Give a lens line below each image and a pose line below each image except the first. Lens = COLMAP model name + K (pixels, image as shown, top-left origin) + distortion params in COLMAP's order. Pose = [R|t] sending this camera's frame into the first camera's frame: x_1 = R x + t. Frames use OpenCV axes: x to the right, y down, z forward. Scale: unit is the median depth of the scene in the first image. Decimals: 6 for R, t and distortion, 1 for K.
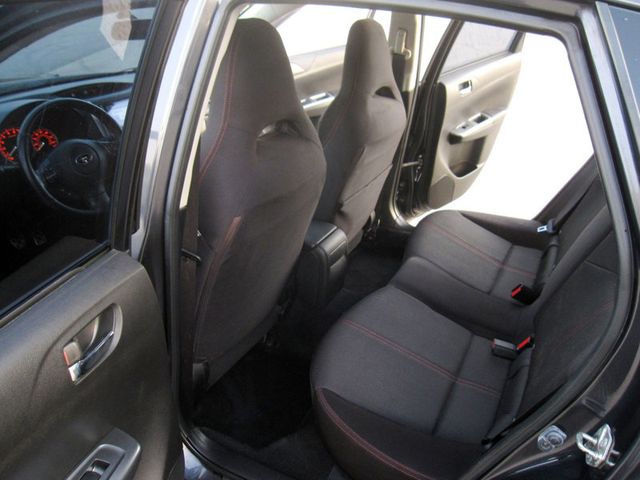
lens RADIAL K [[529.9, 0, 320.0], [0, 529.9, 240.0], [0, 0, 1]] dist [-0.079809, 0.051346]
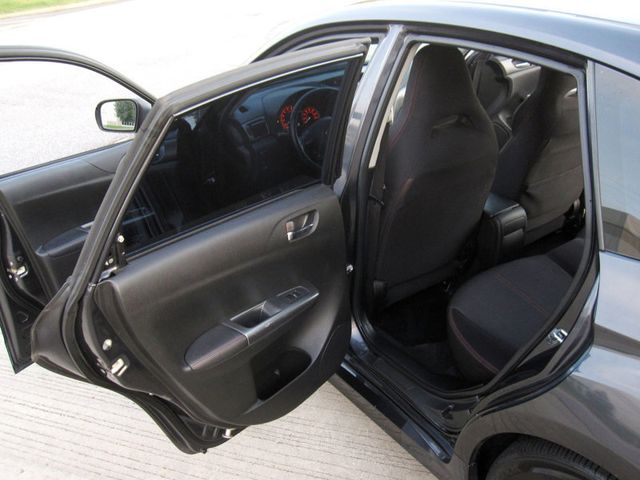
lens RADIAL K [[634.6, 0, 320.0], [0, 634.6, 240.0], [0, 0, 1]] dist [-0.063972, 0.004243]
pose [[0.874907, 0.144016, -0.462382, 0.369546], [-0.141164, 0.989138, 0.040974, 0.070449], [0.463260, 0.029423, 0.885734, -0.542613]]
